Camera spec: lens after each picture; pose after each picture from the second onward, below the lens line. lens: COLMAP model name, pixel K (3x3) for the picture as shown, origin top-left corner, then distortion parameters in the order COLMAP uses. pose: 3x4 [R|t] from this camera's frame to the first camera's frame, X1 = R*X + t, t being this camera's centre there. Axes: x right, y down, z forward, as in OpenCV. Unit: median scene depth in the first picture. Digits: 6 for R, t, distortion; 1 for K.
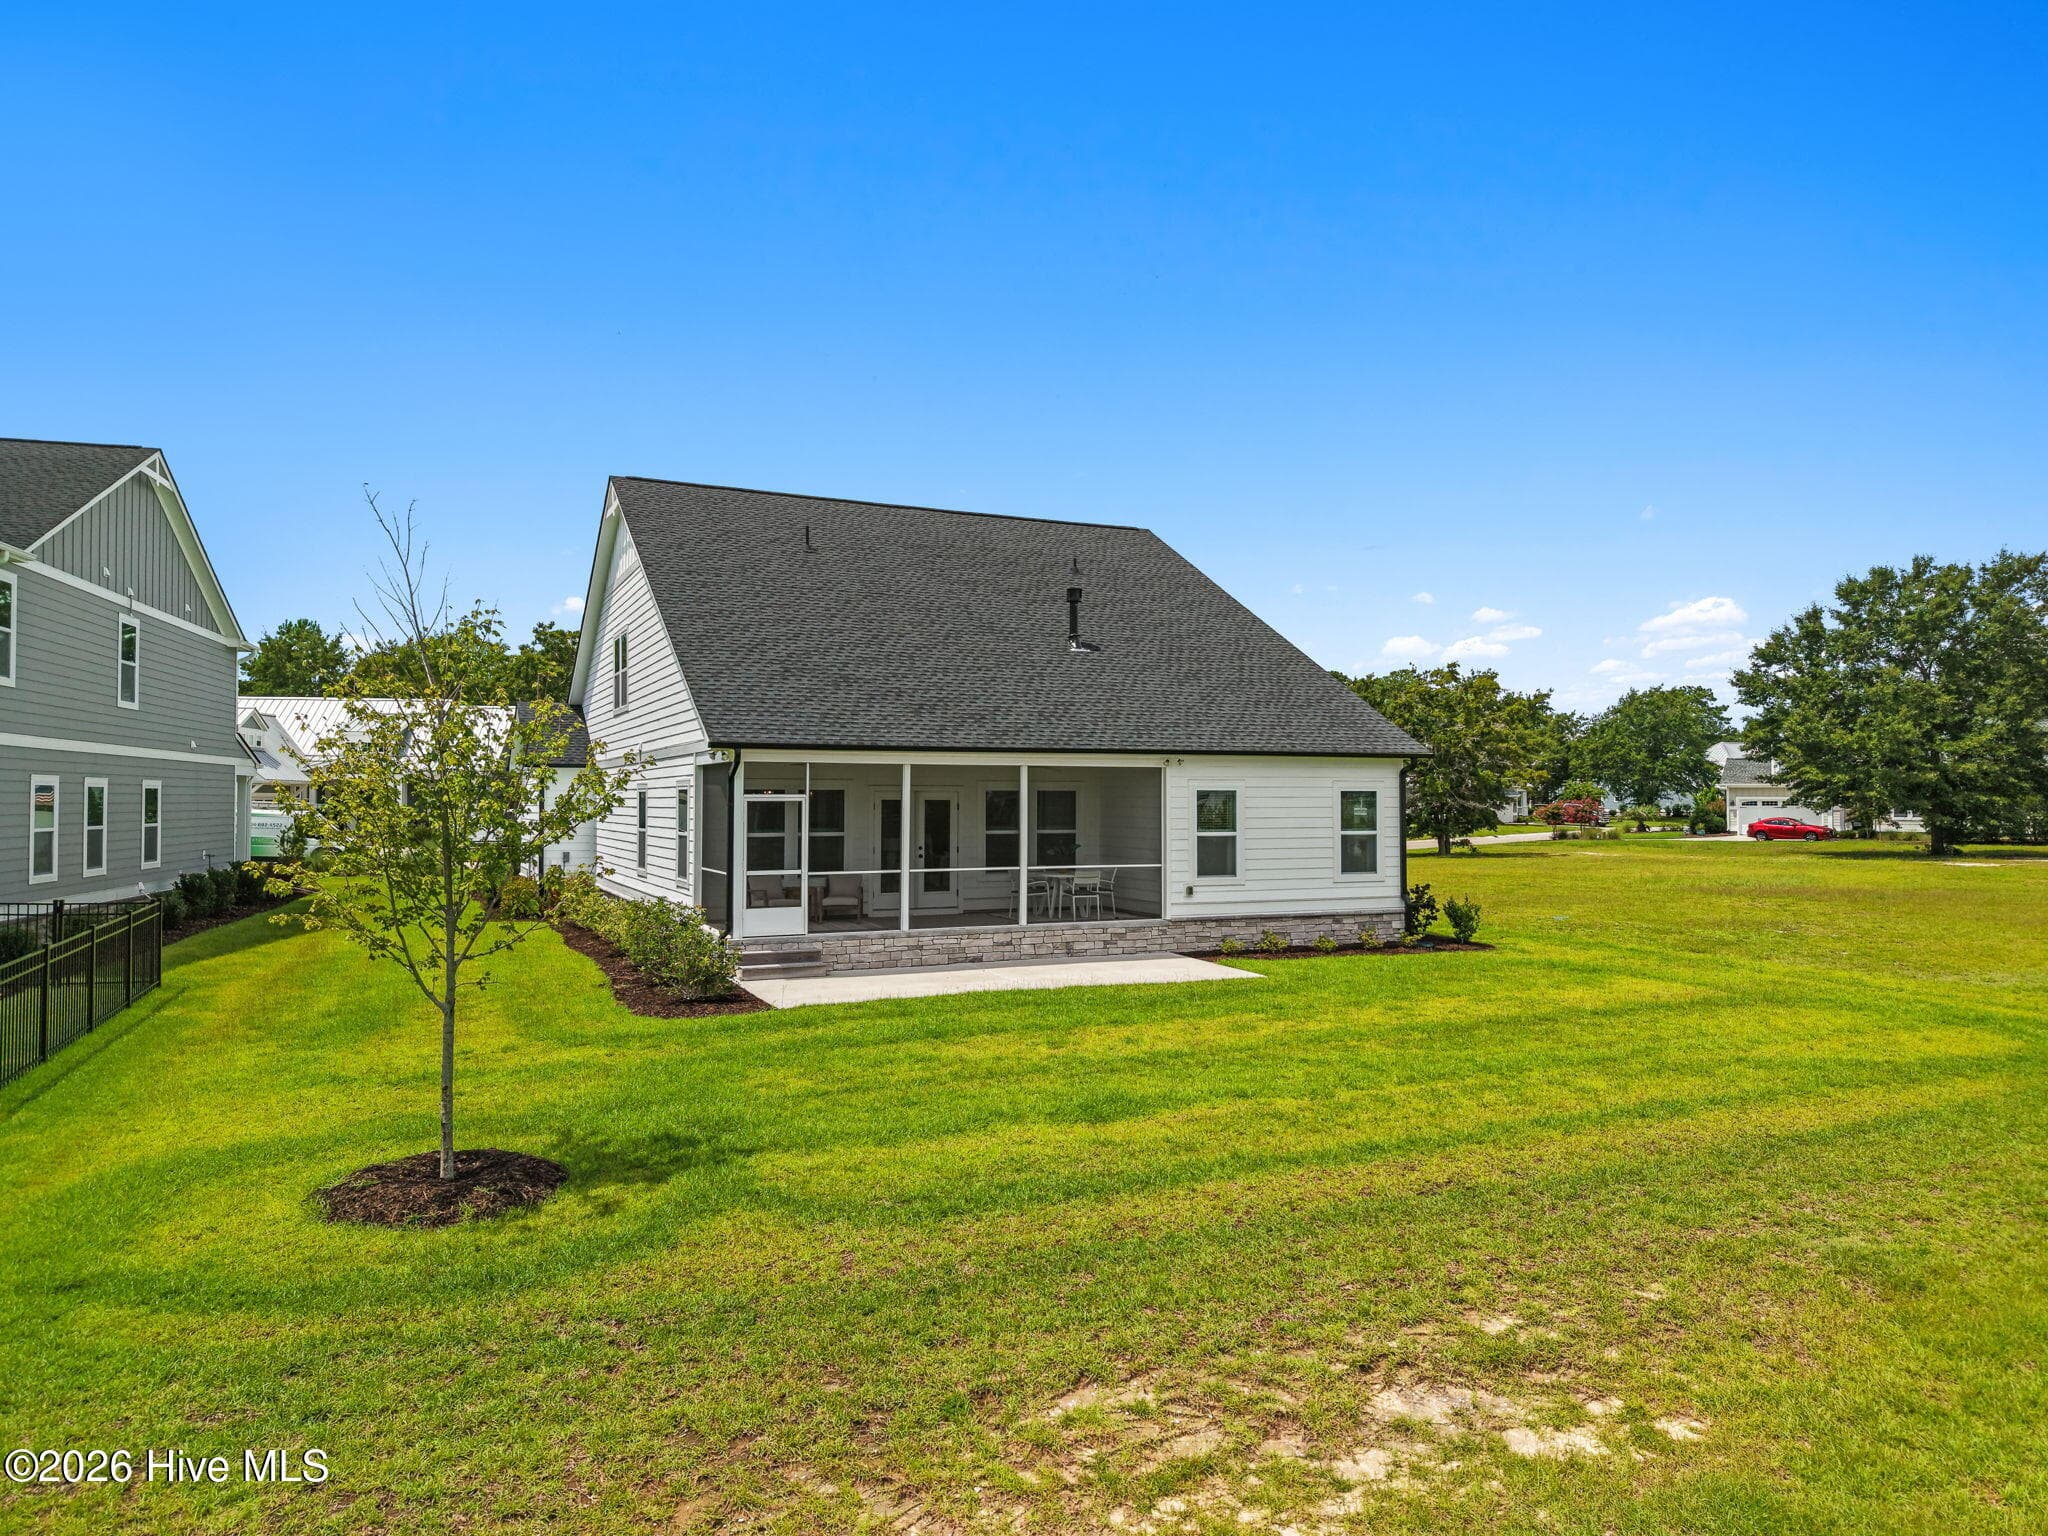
lens RADIAL K [[1490.9, 0, 1024.0], [0, 1490.9, 768.0], [0, 0, 1]] dist [0.017124, -0.003823]
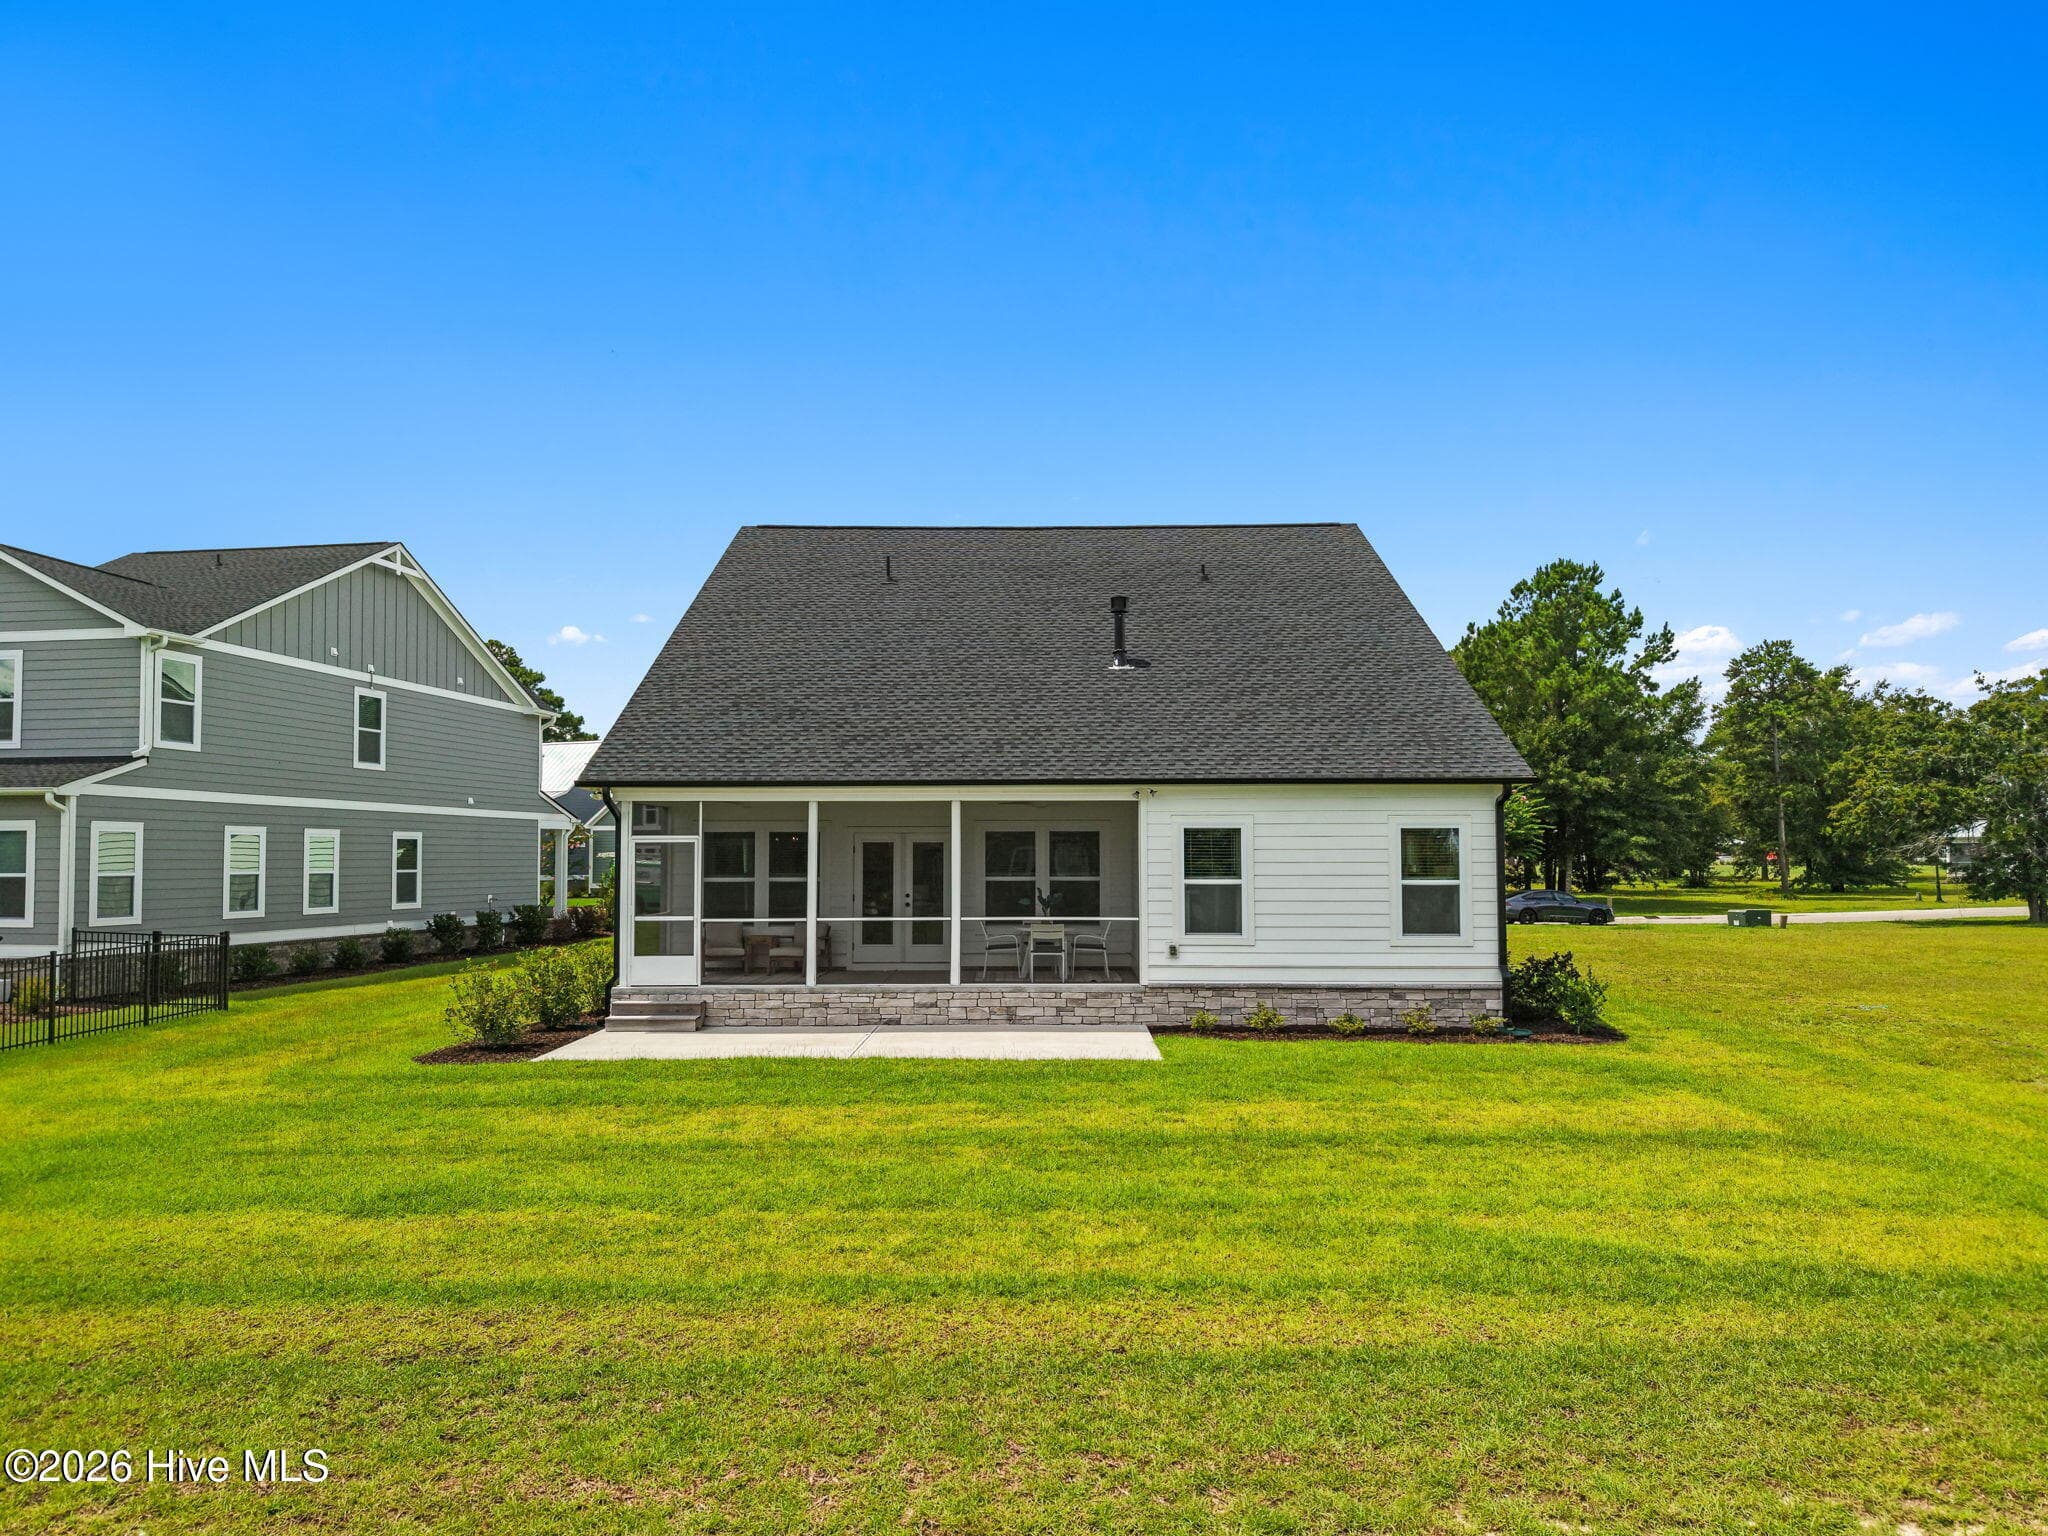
lens RADIAL K [[1474.6, 0, 1030.5], [0, 1474.6, 797.1], [0, 0, 1]] dist [0.063698, -0.090920]
pose [[0.887659, -0.021709, -0.459989, 0.412714], [0.011987, 0.999639, -0.024047, 0.016461], [0.460344, 0.015832, 0.887599, 0.241669]]
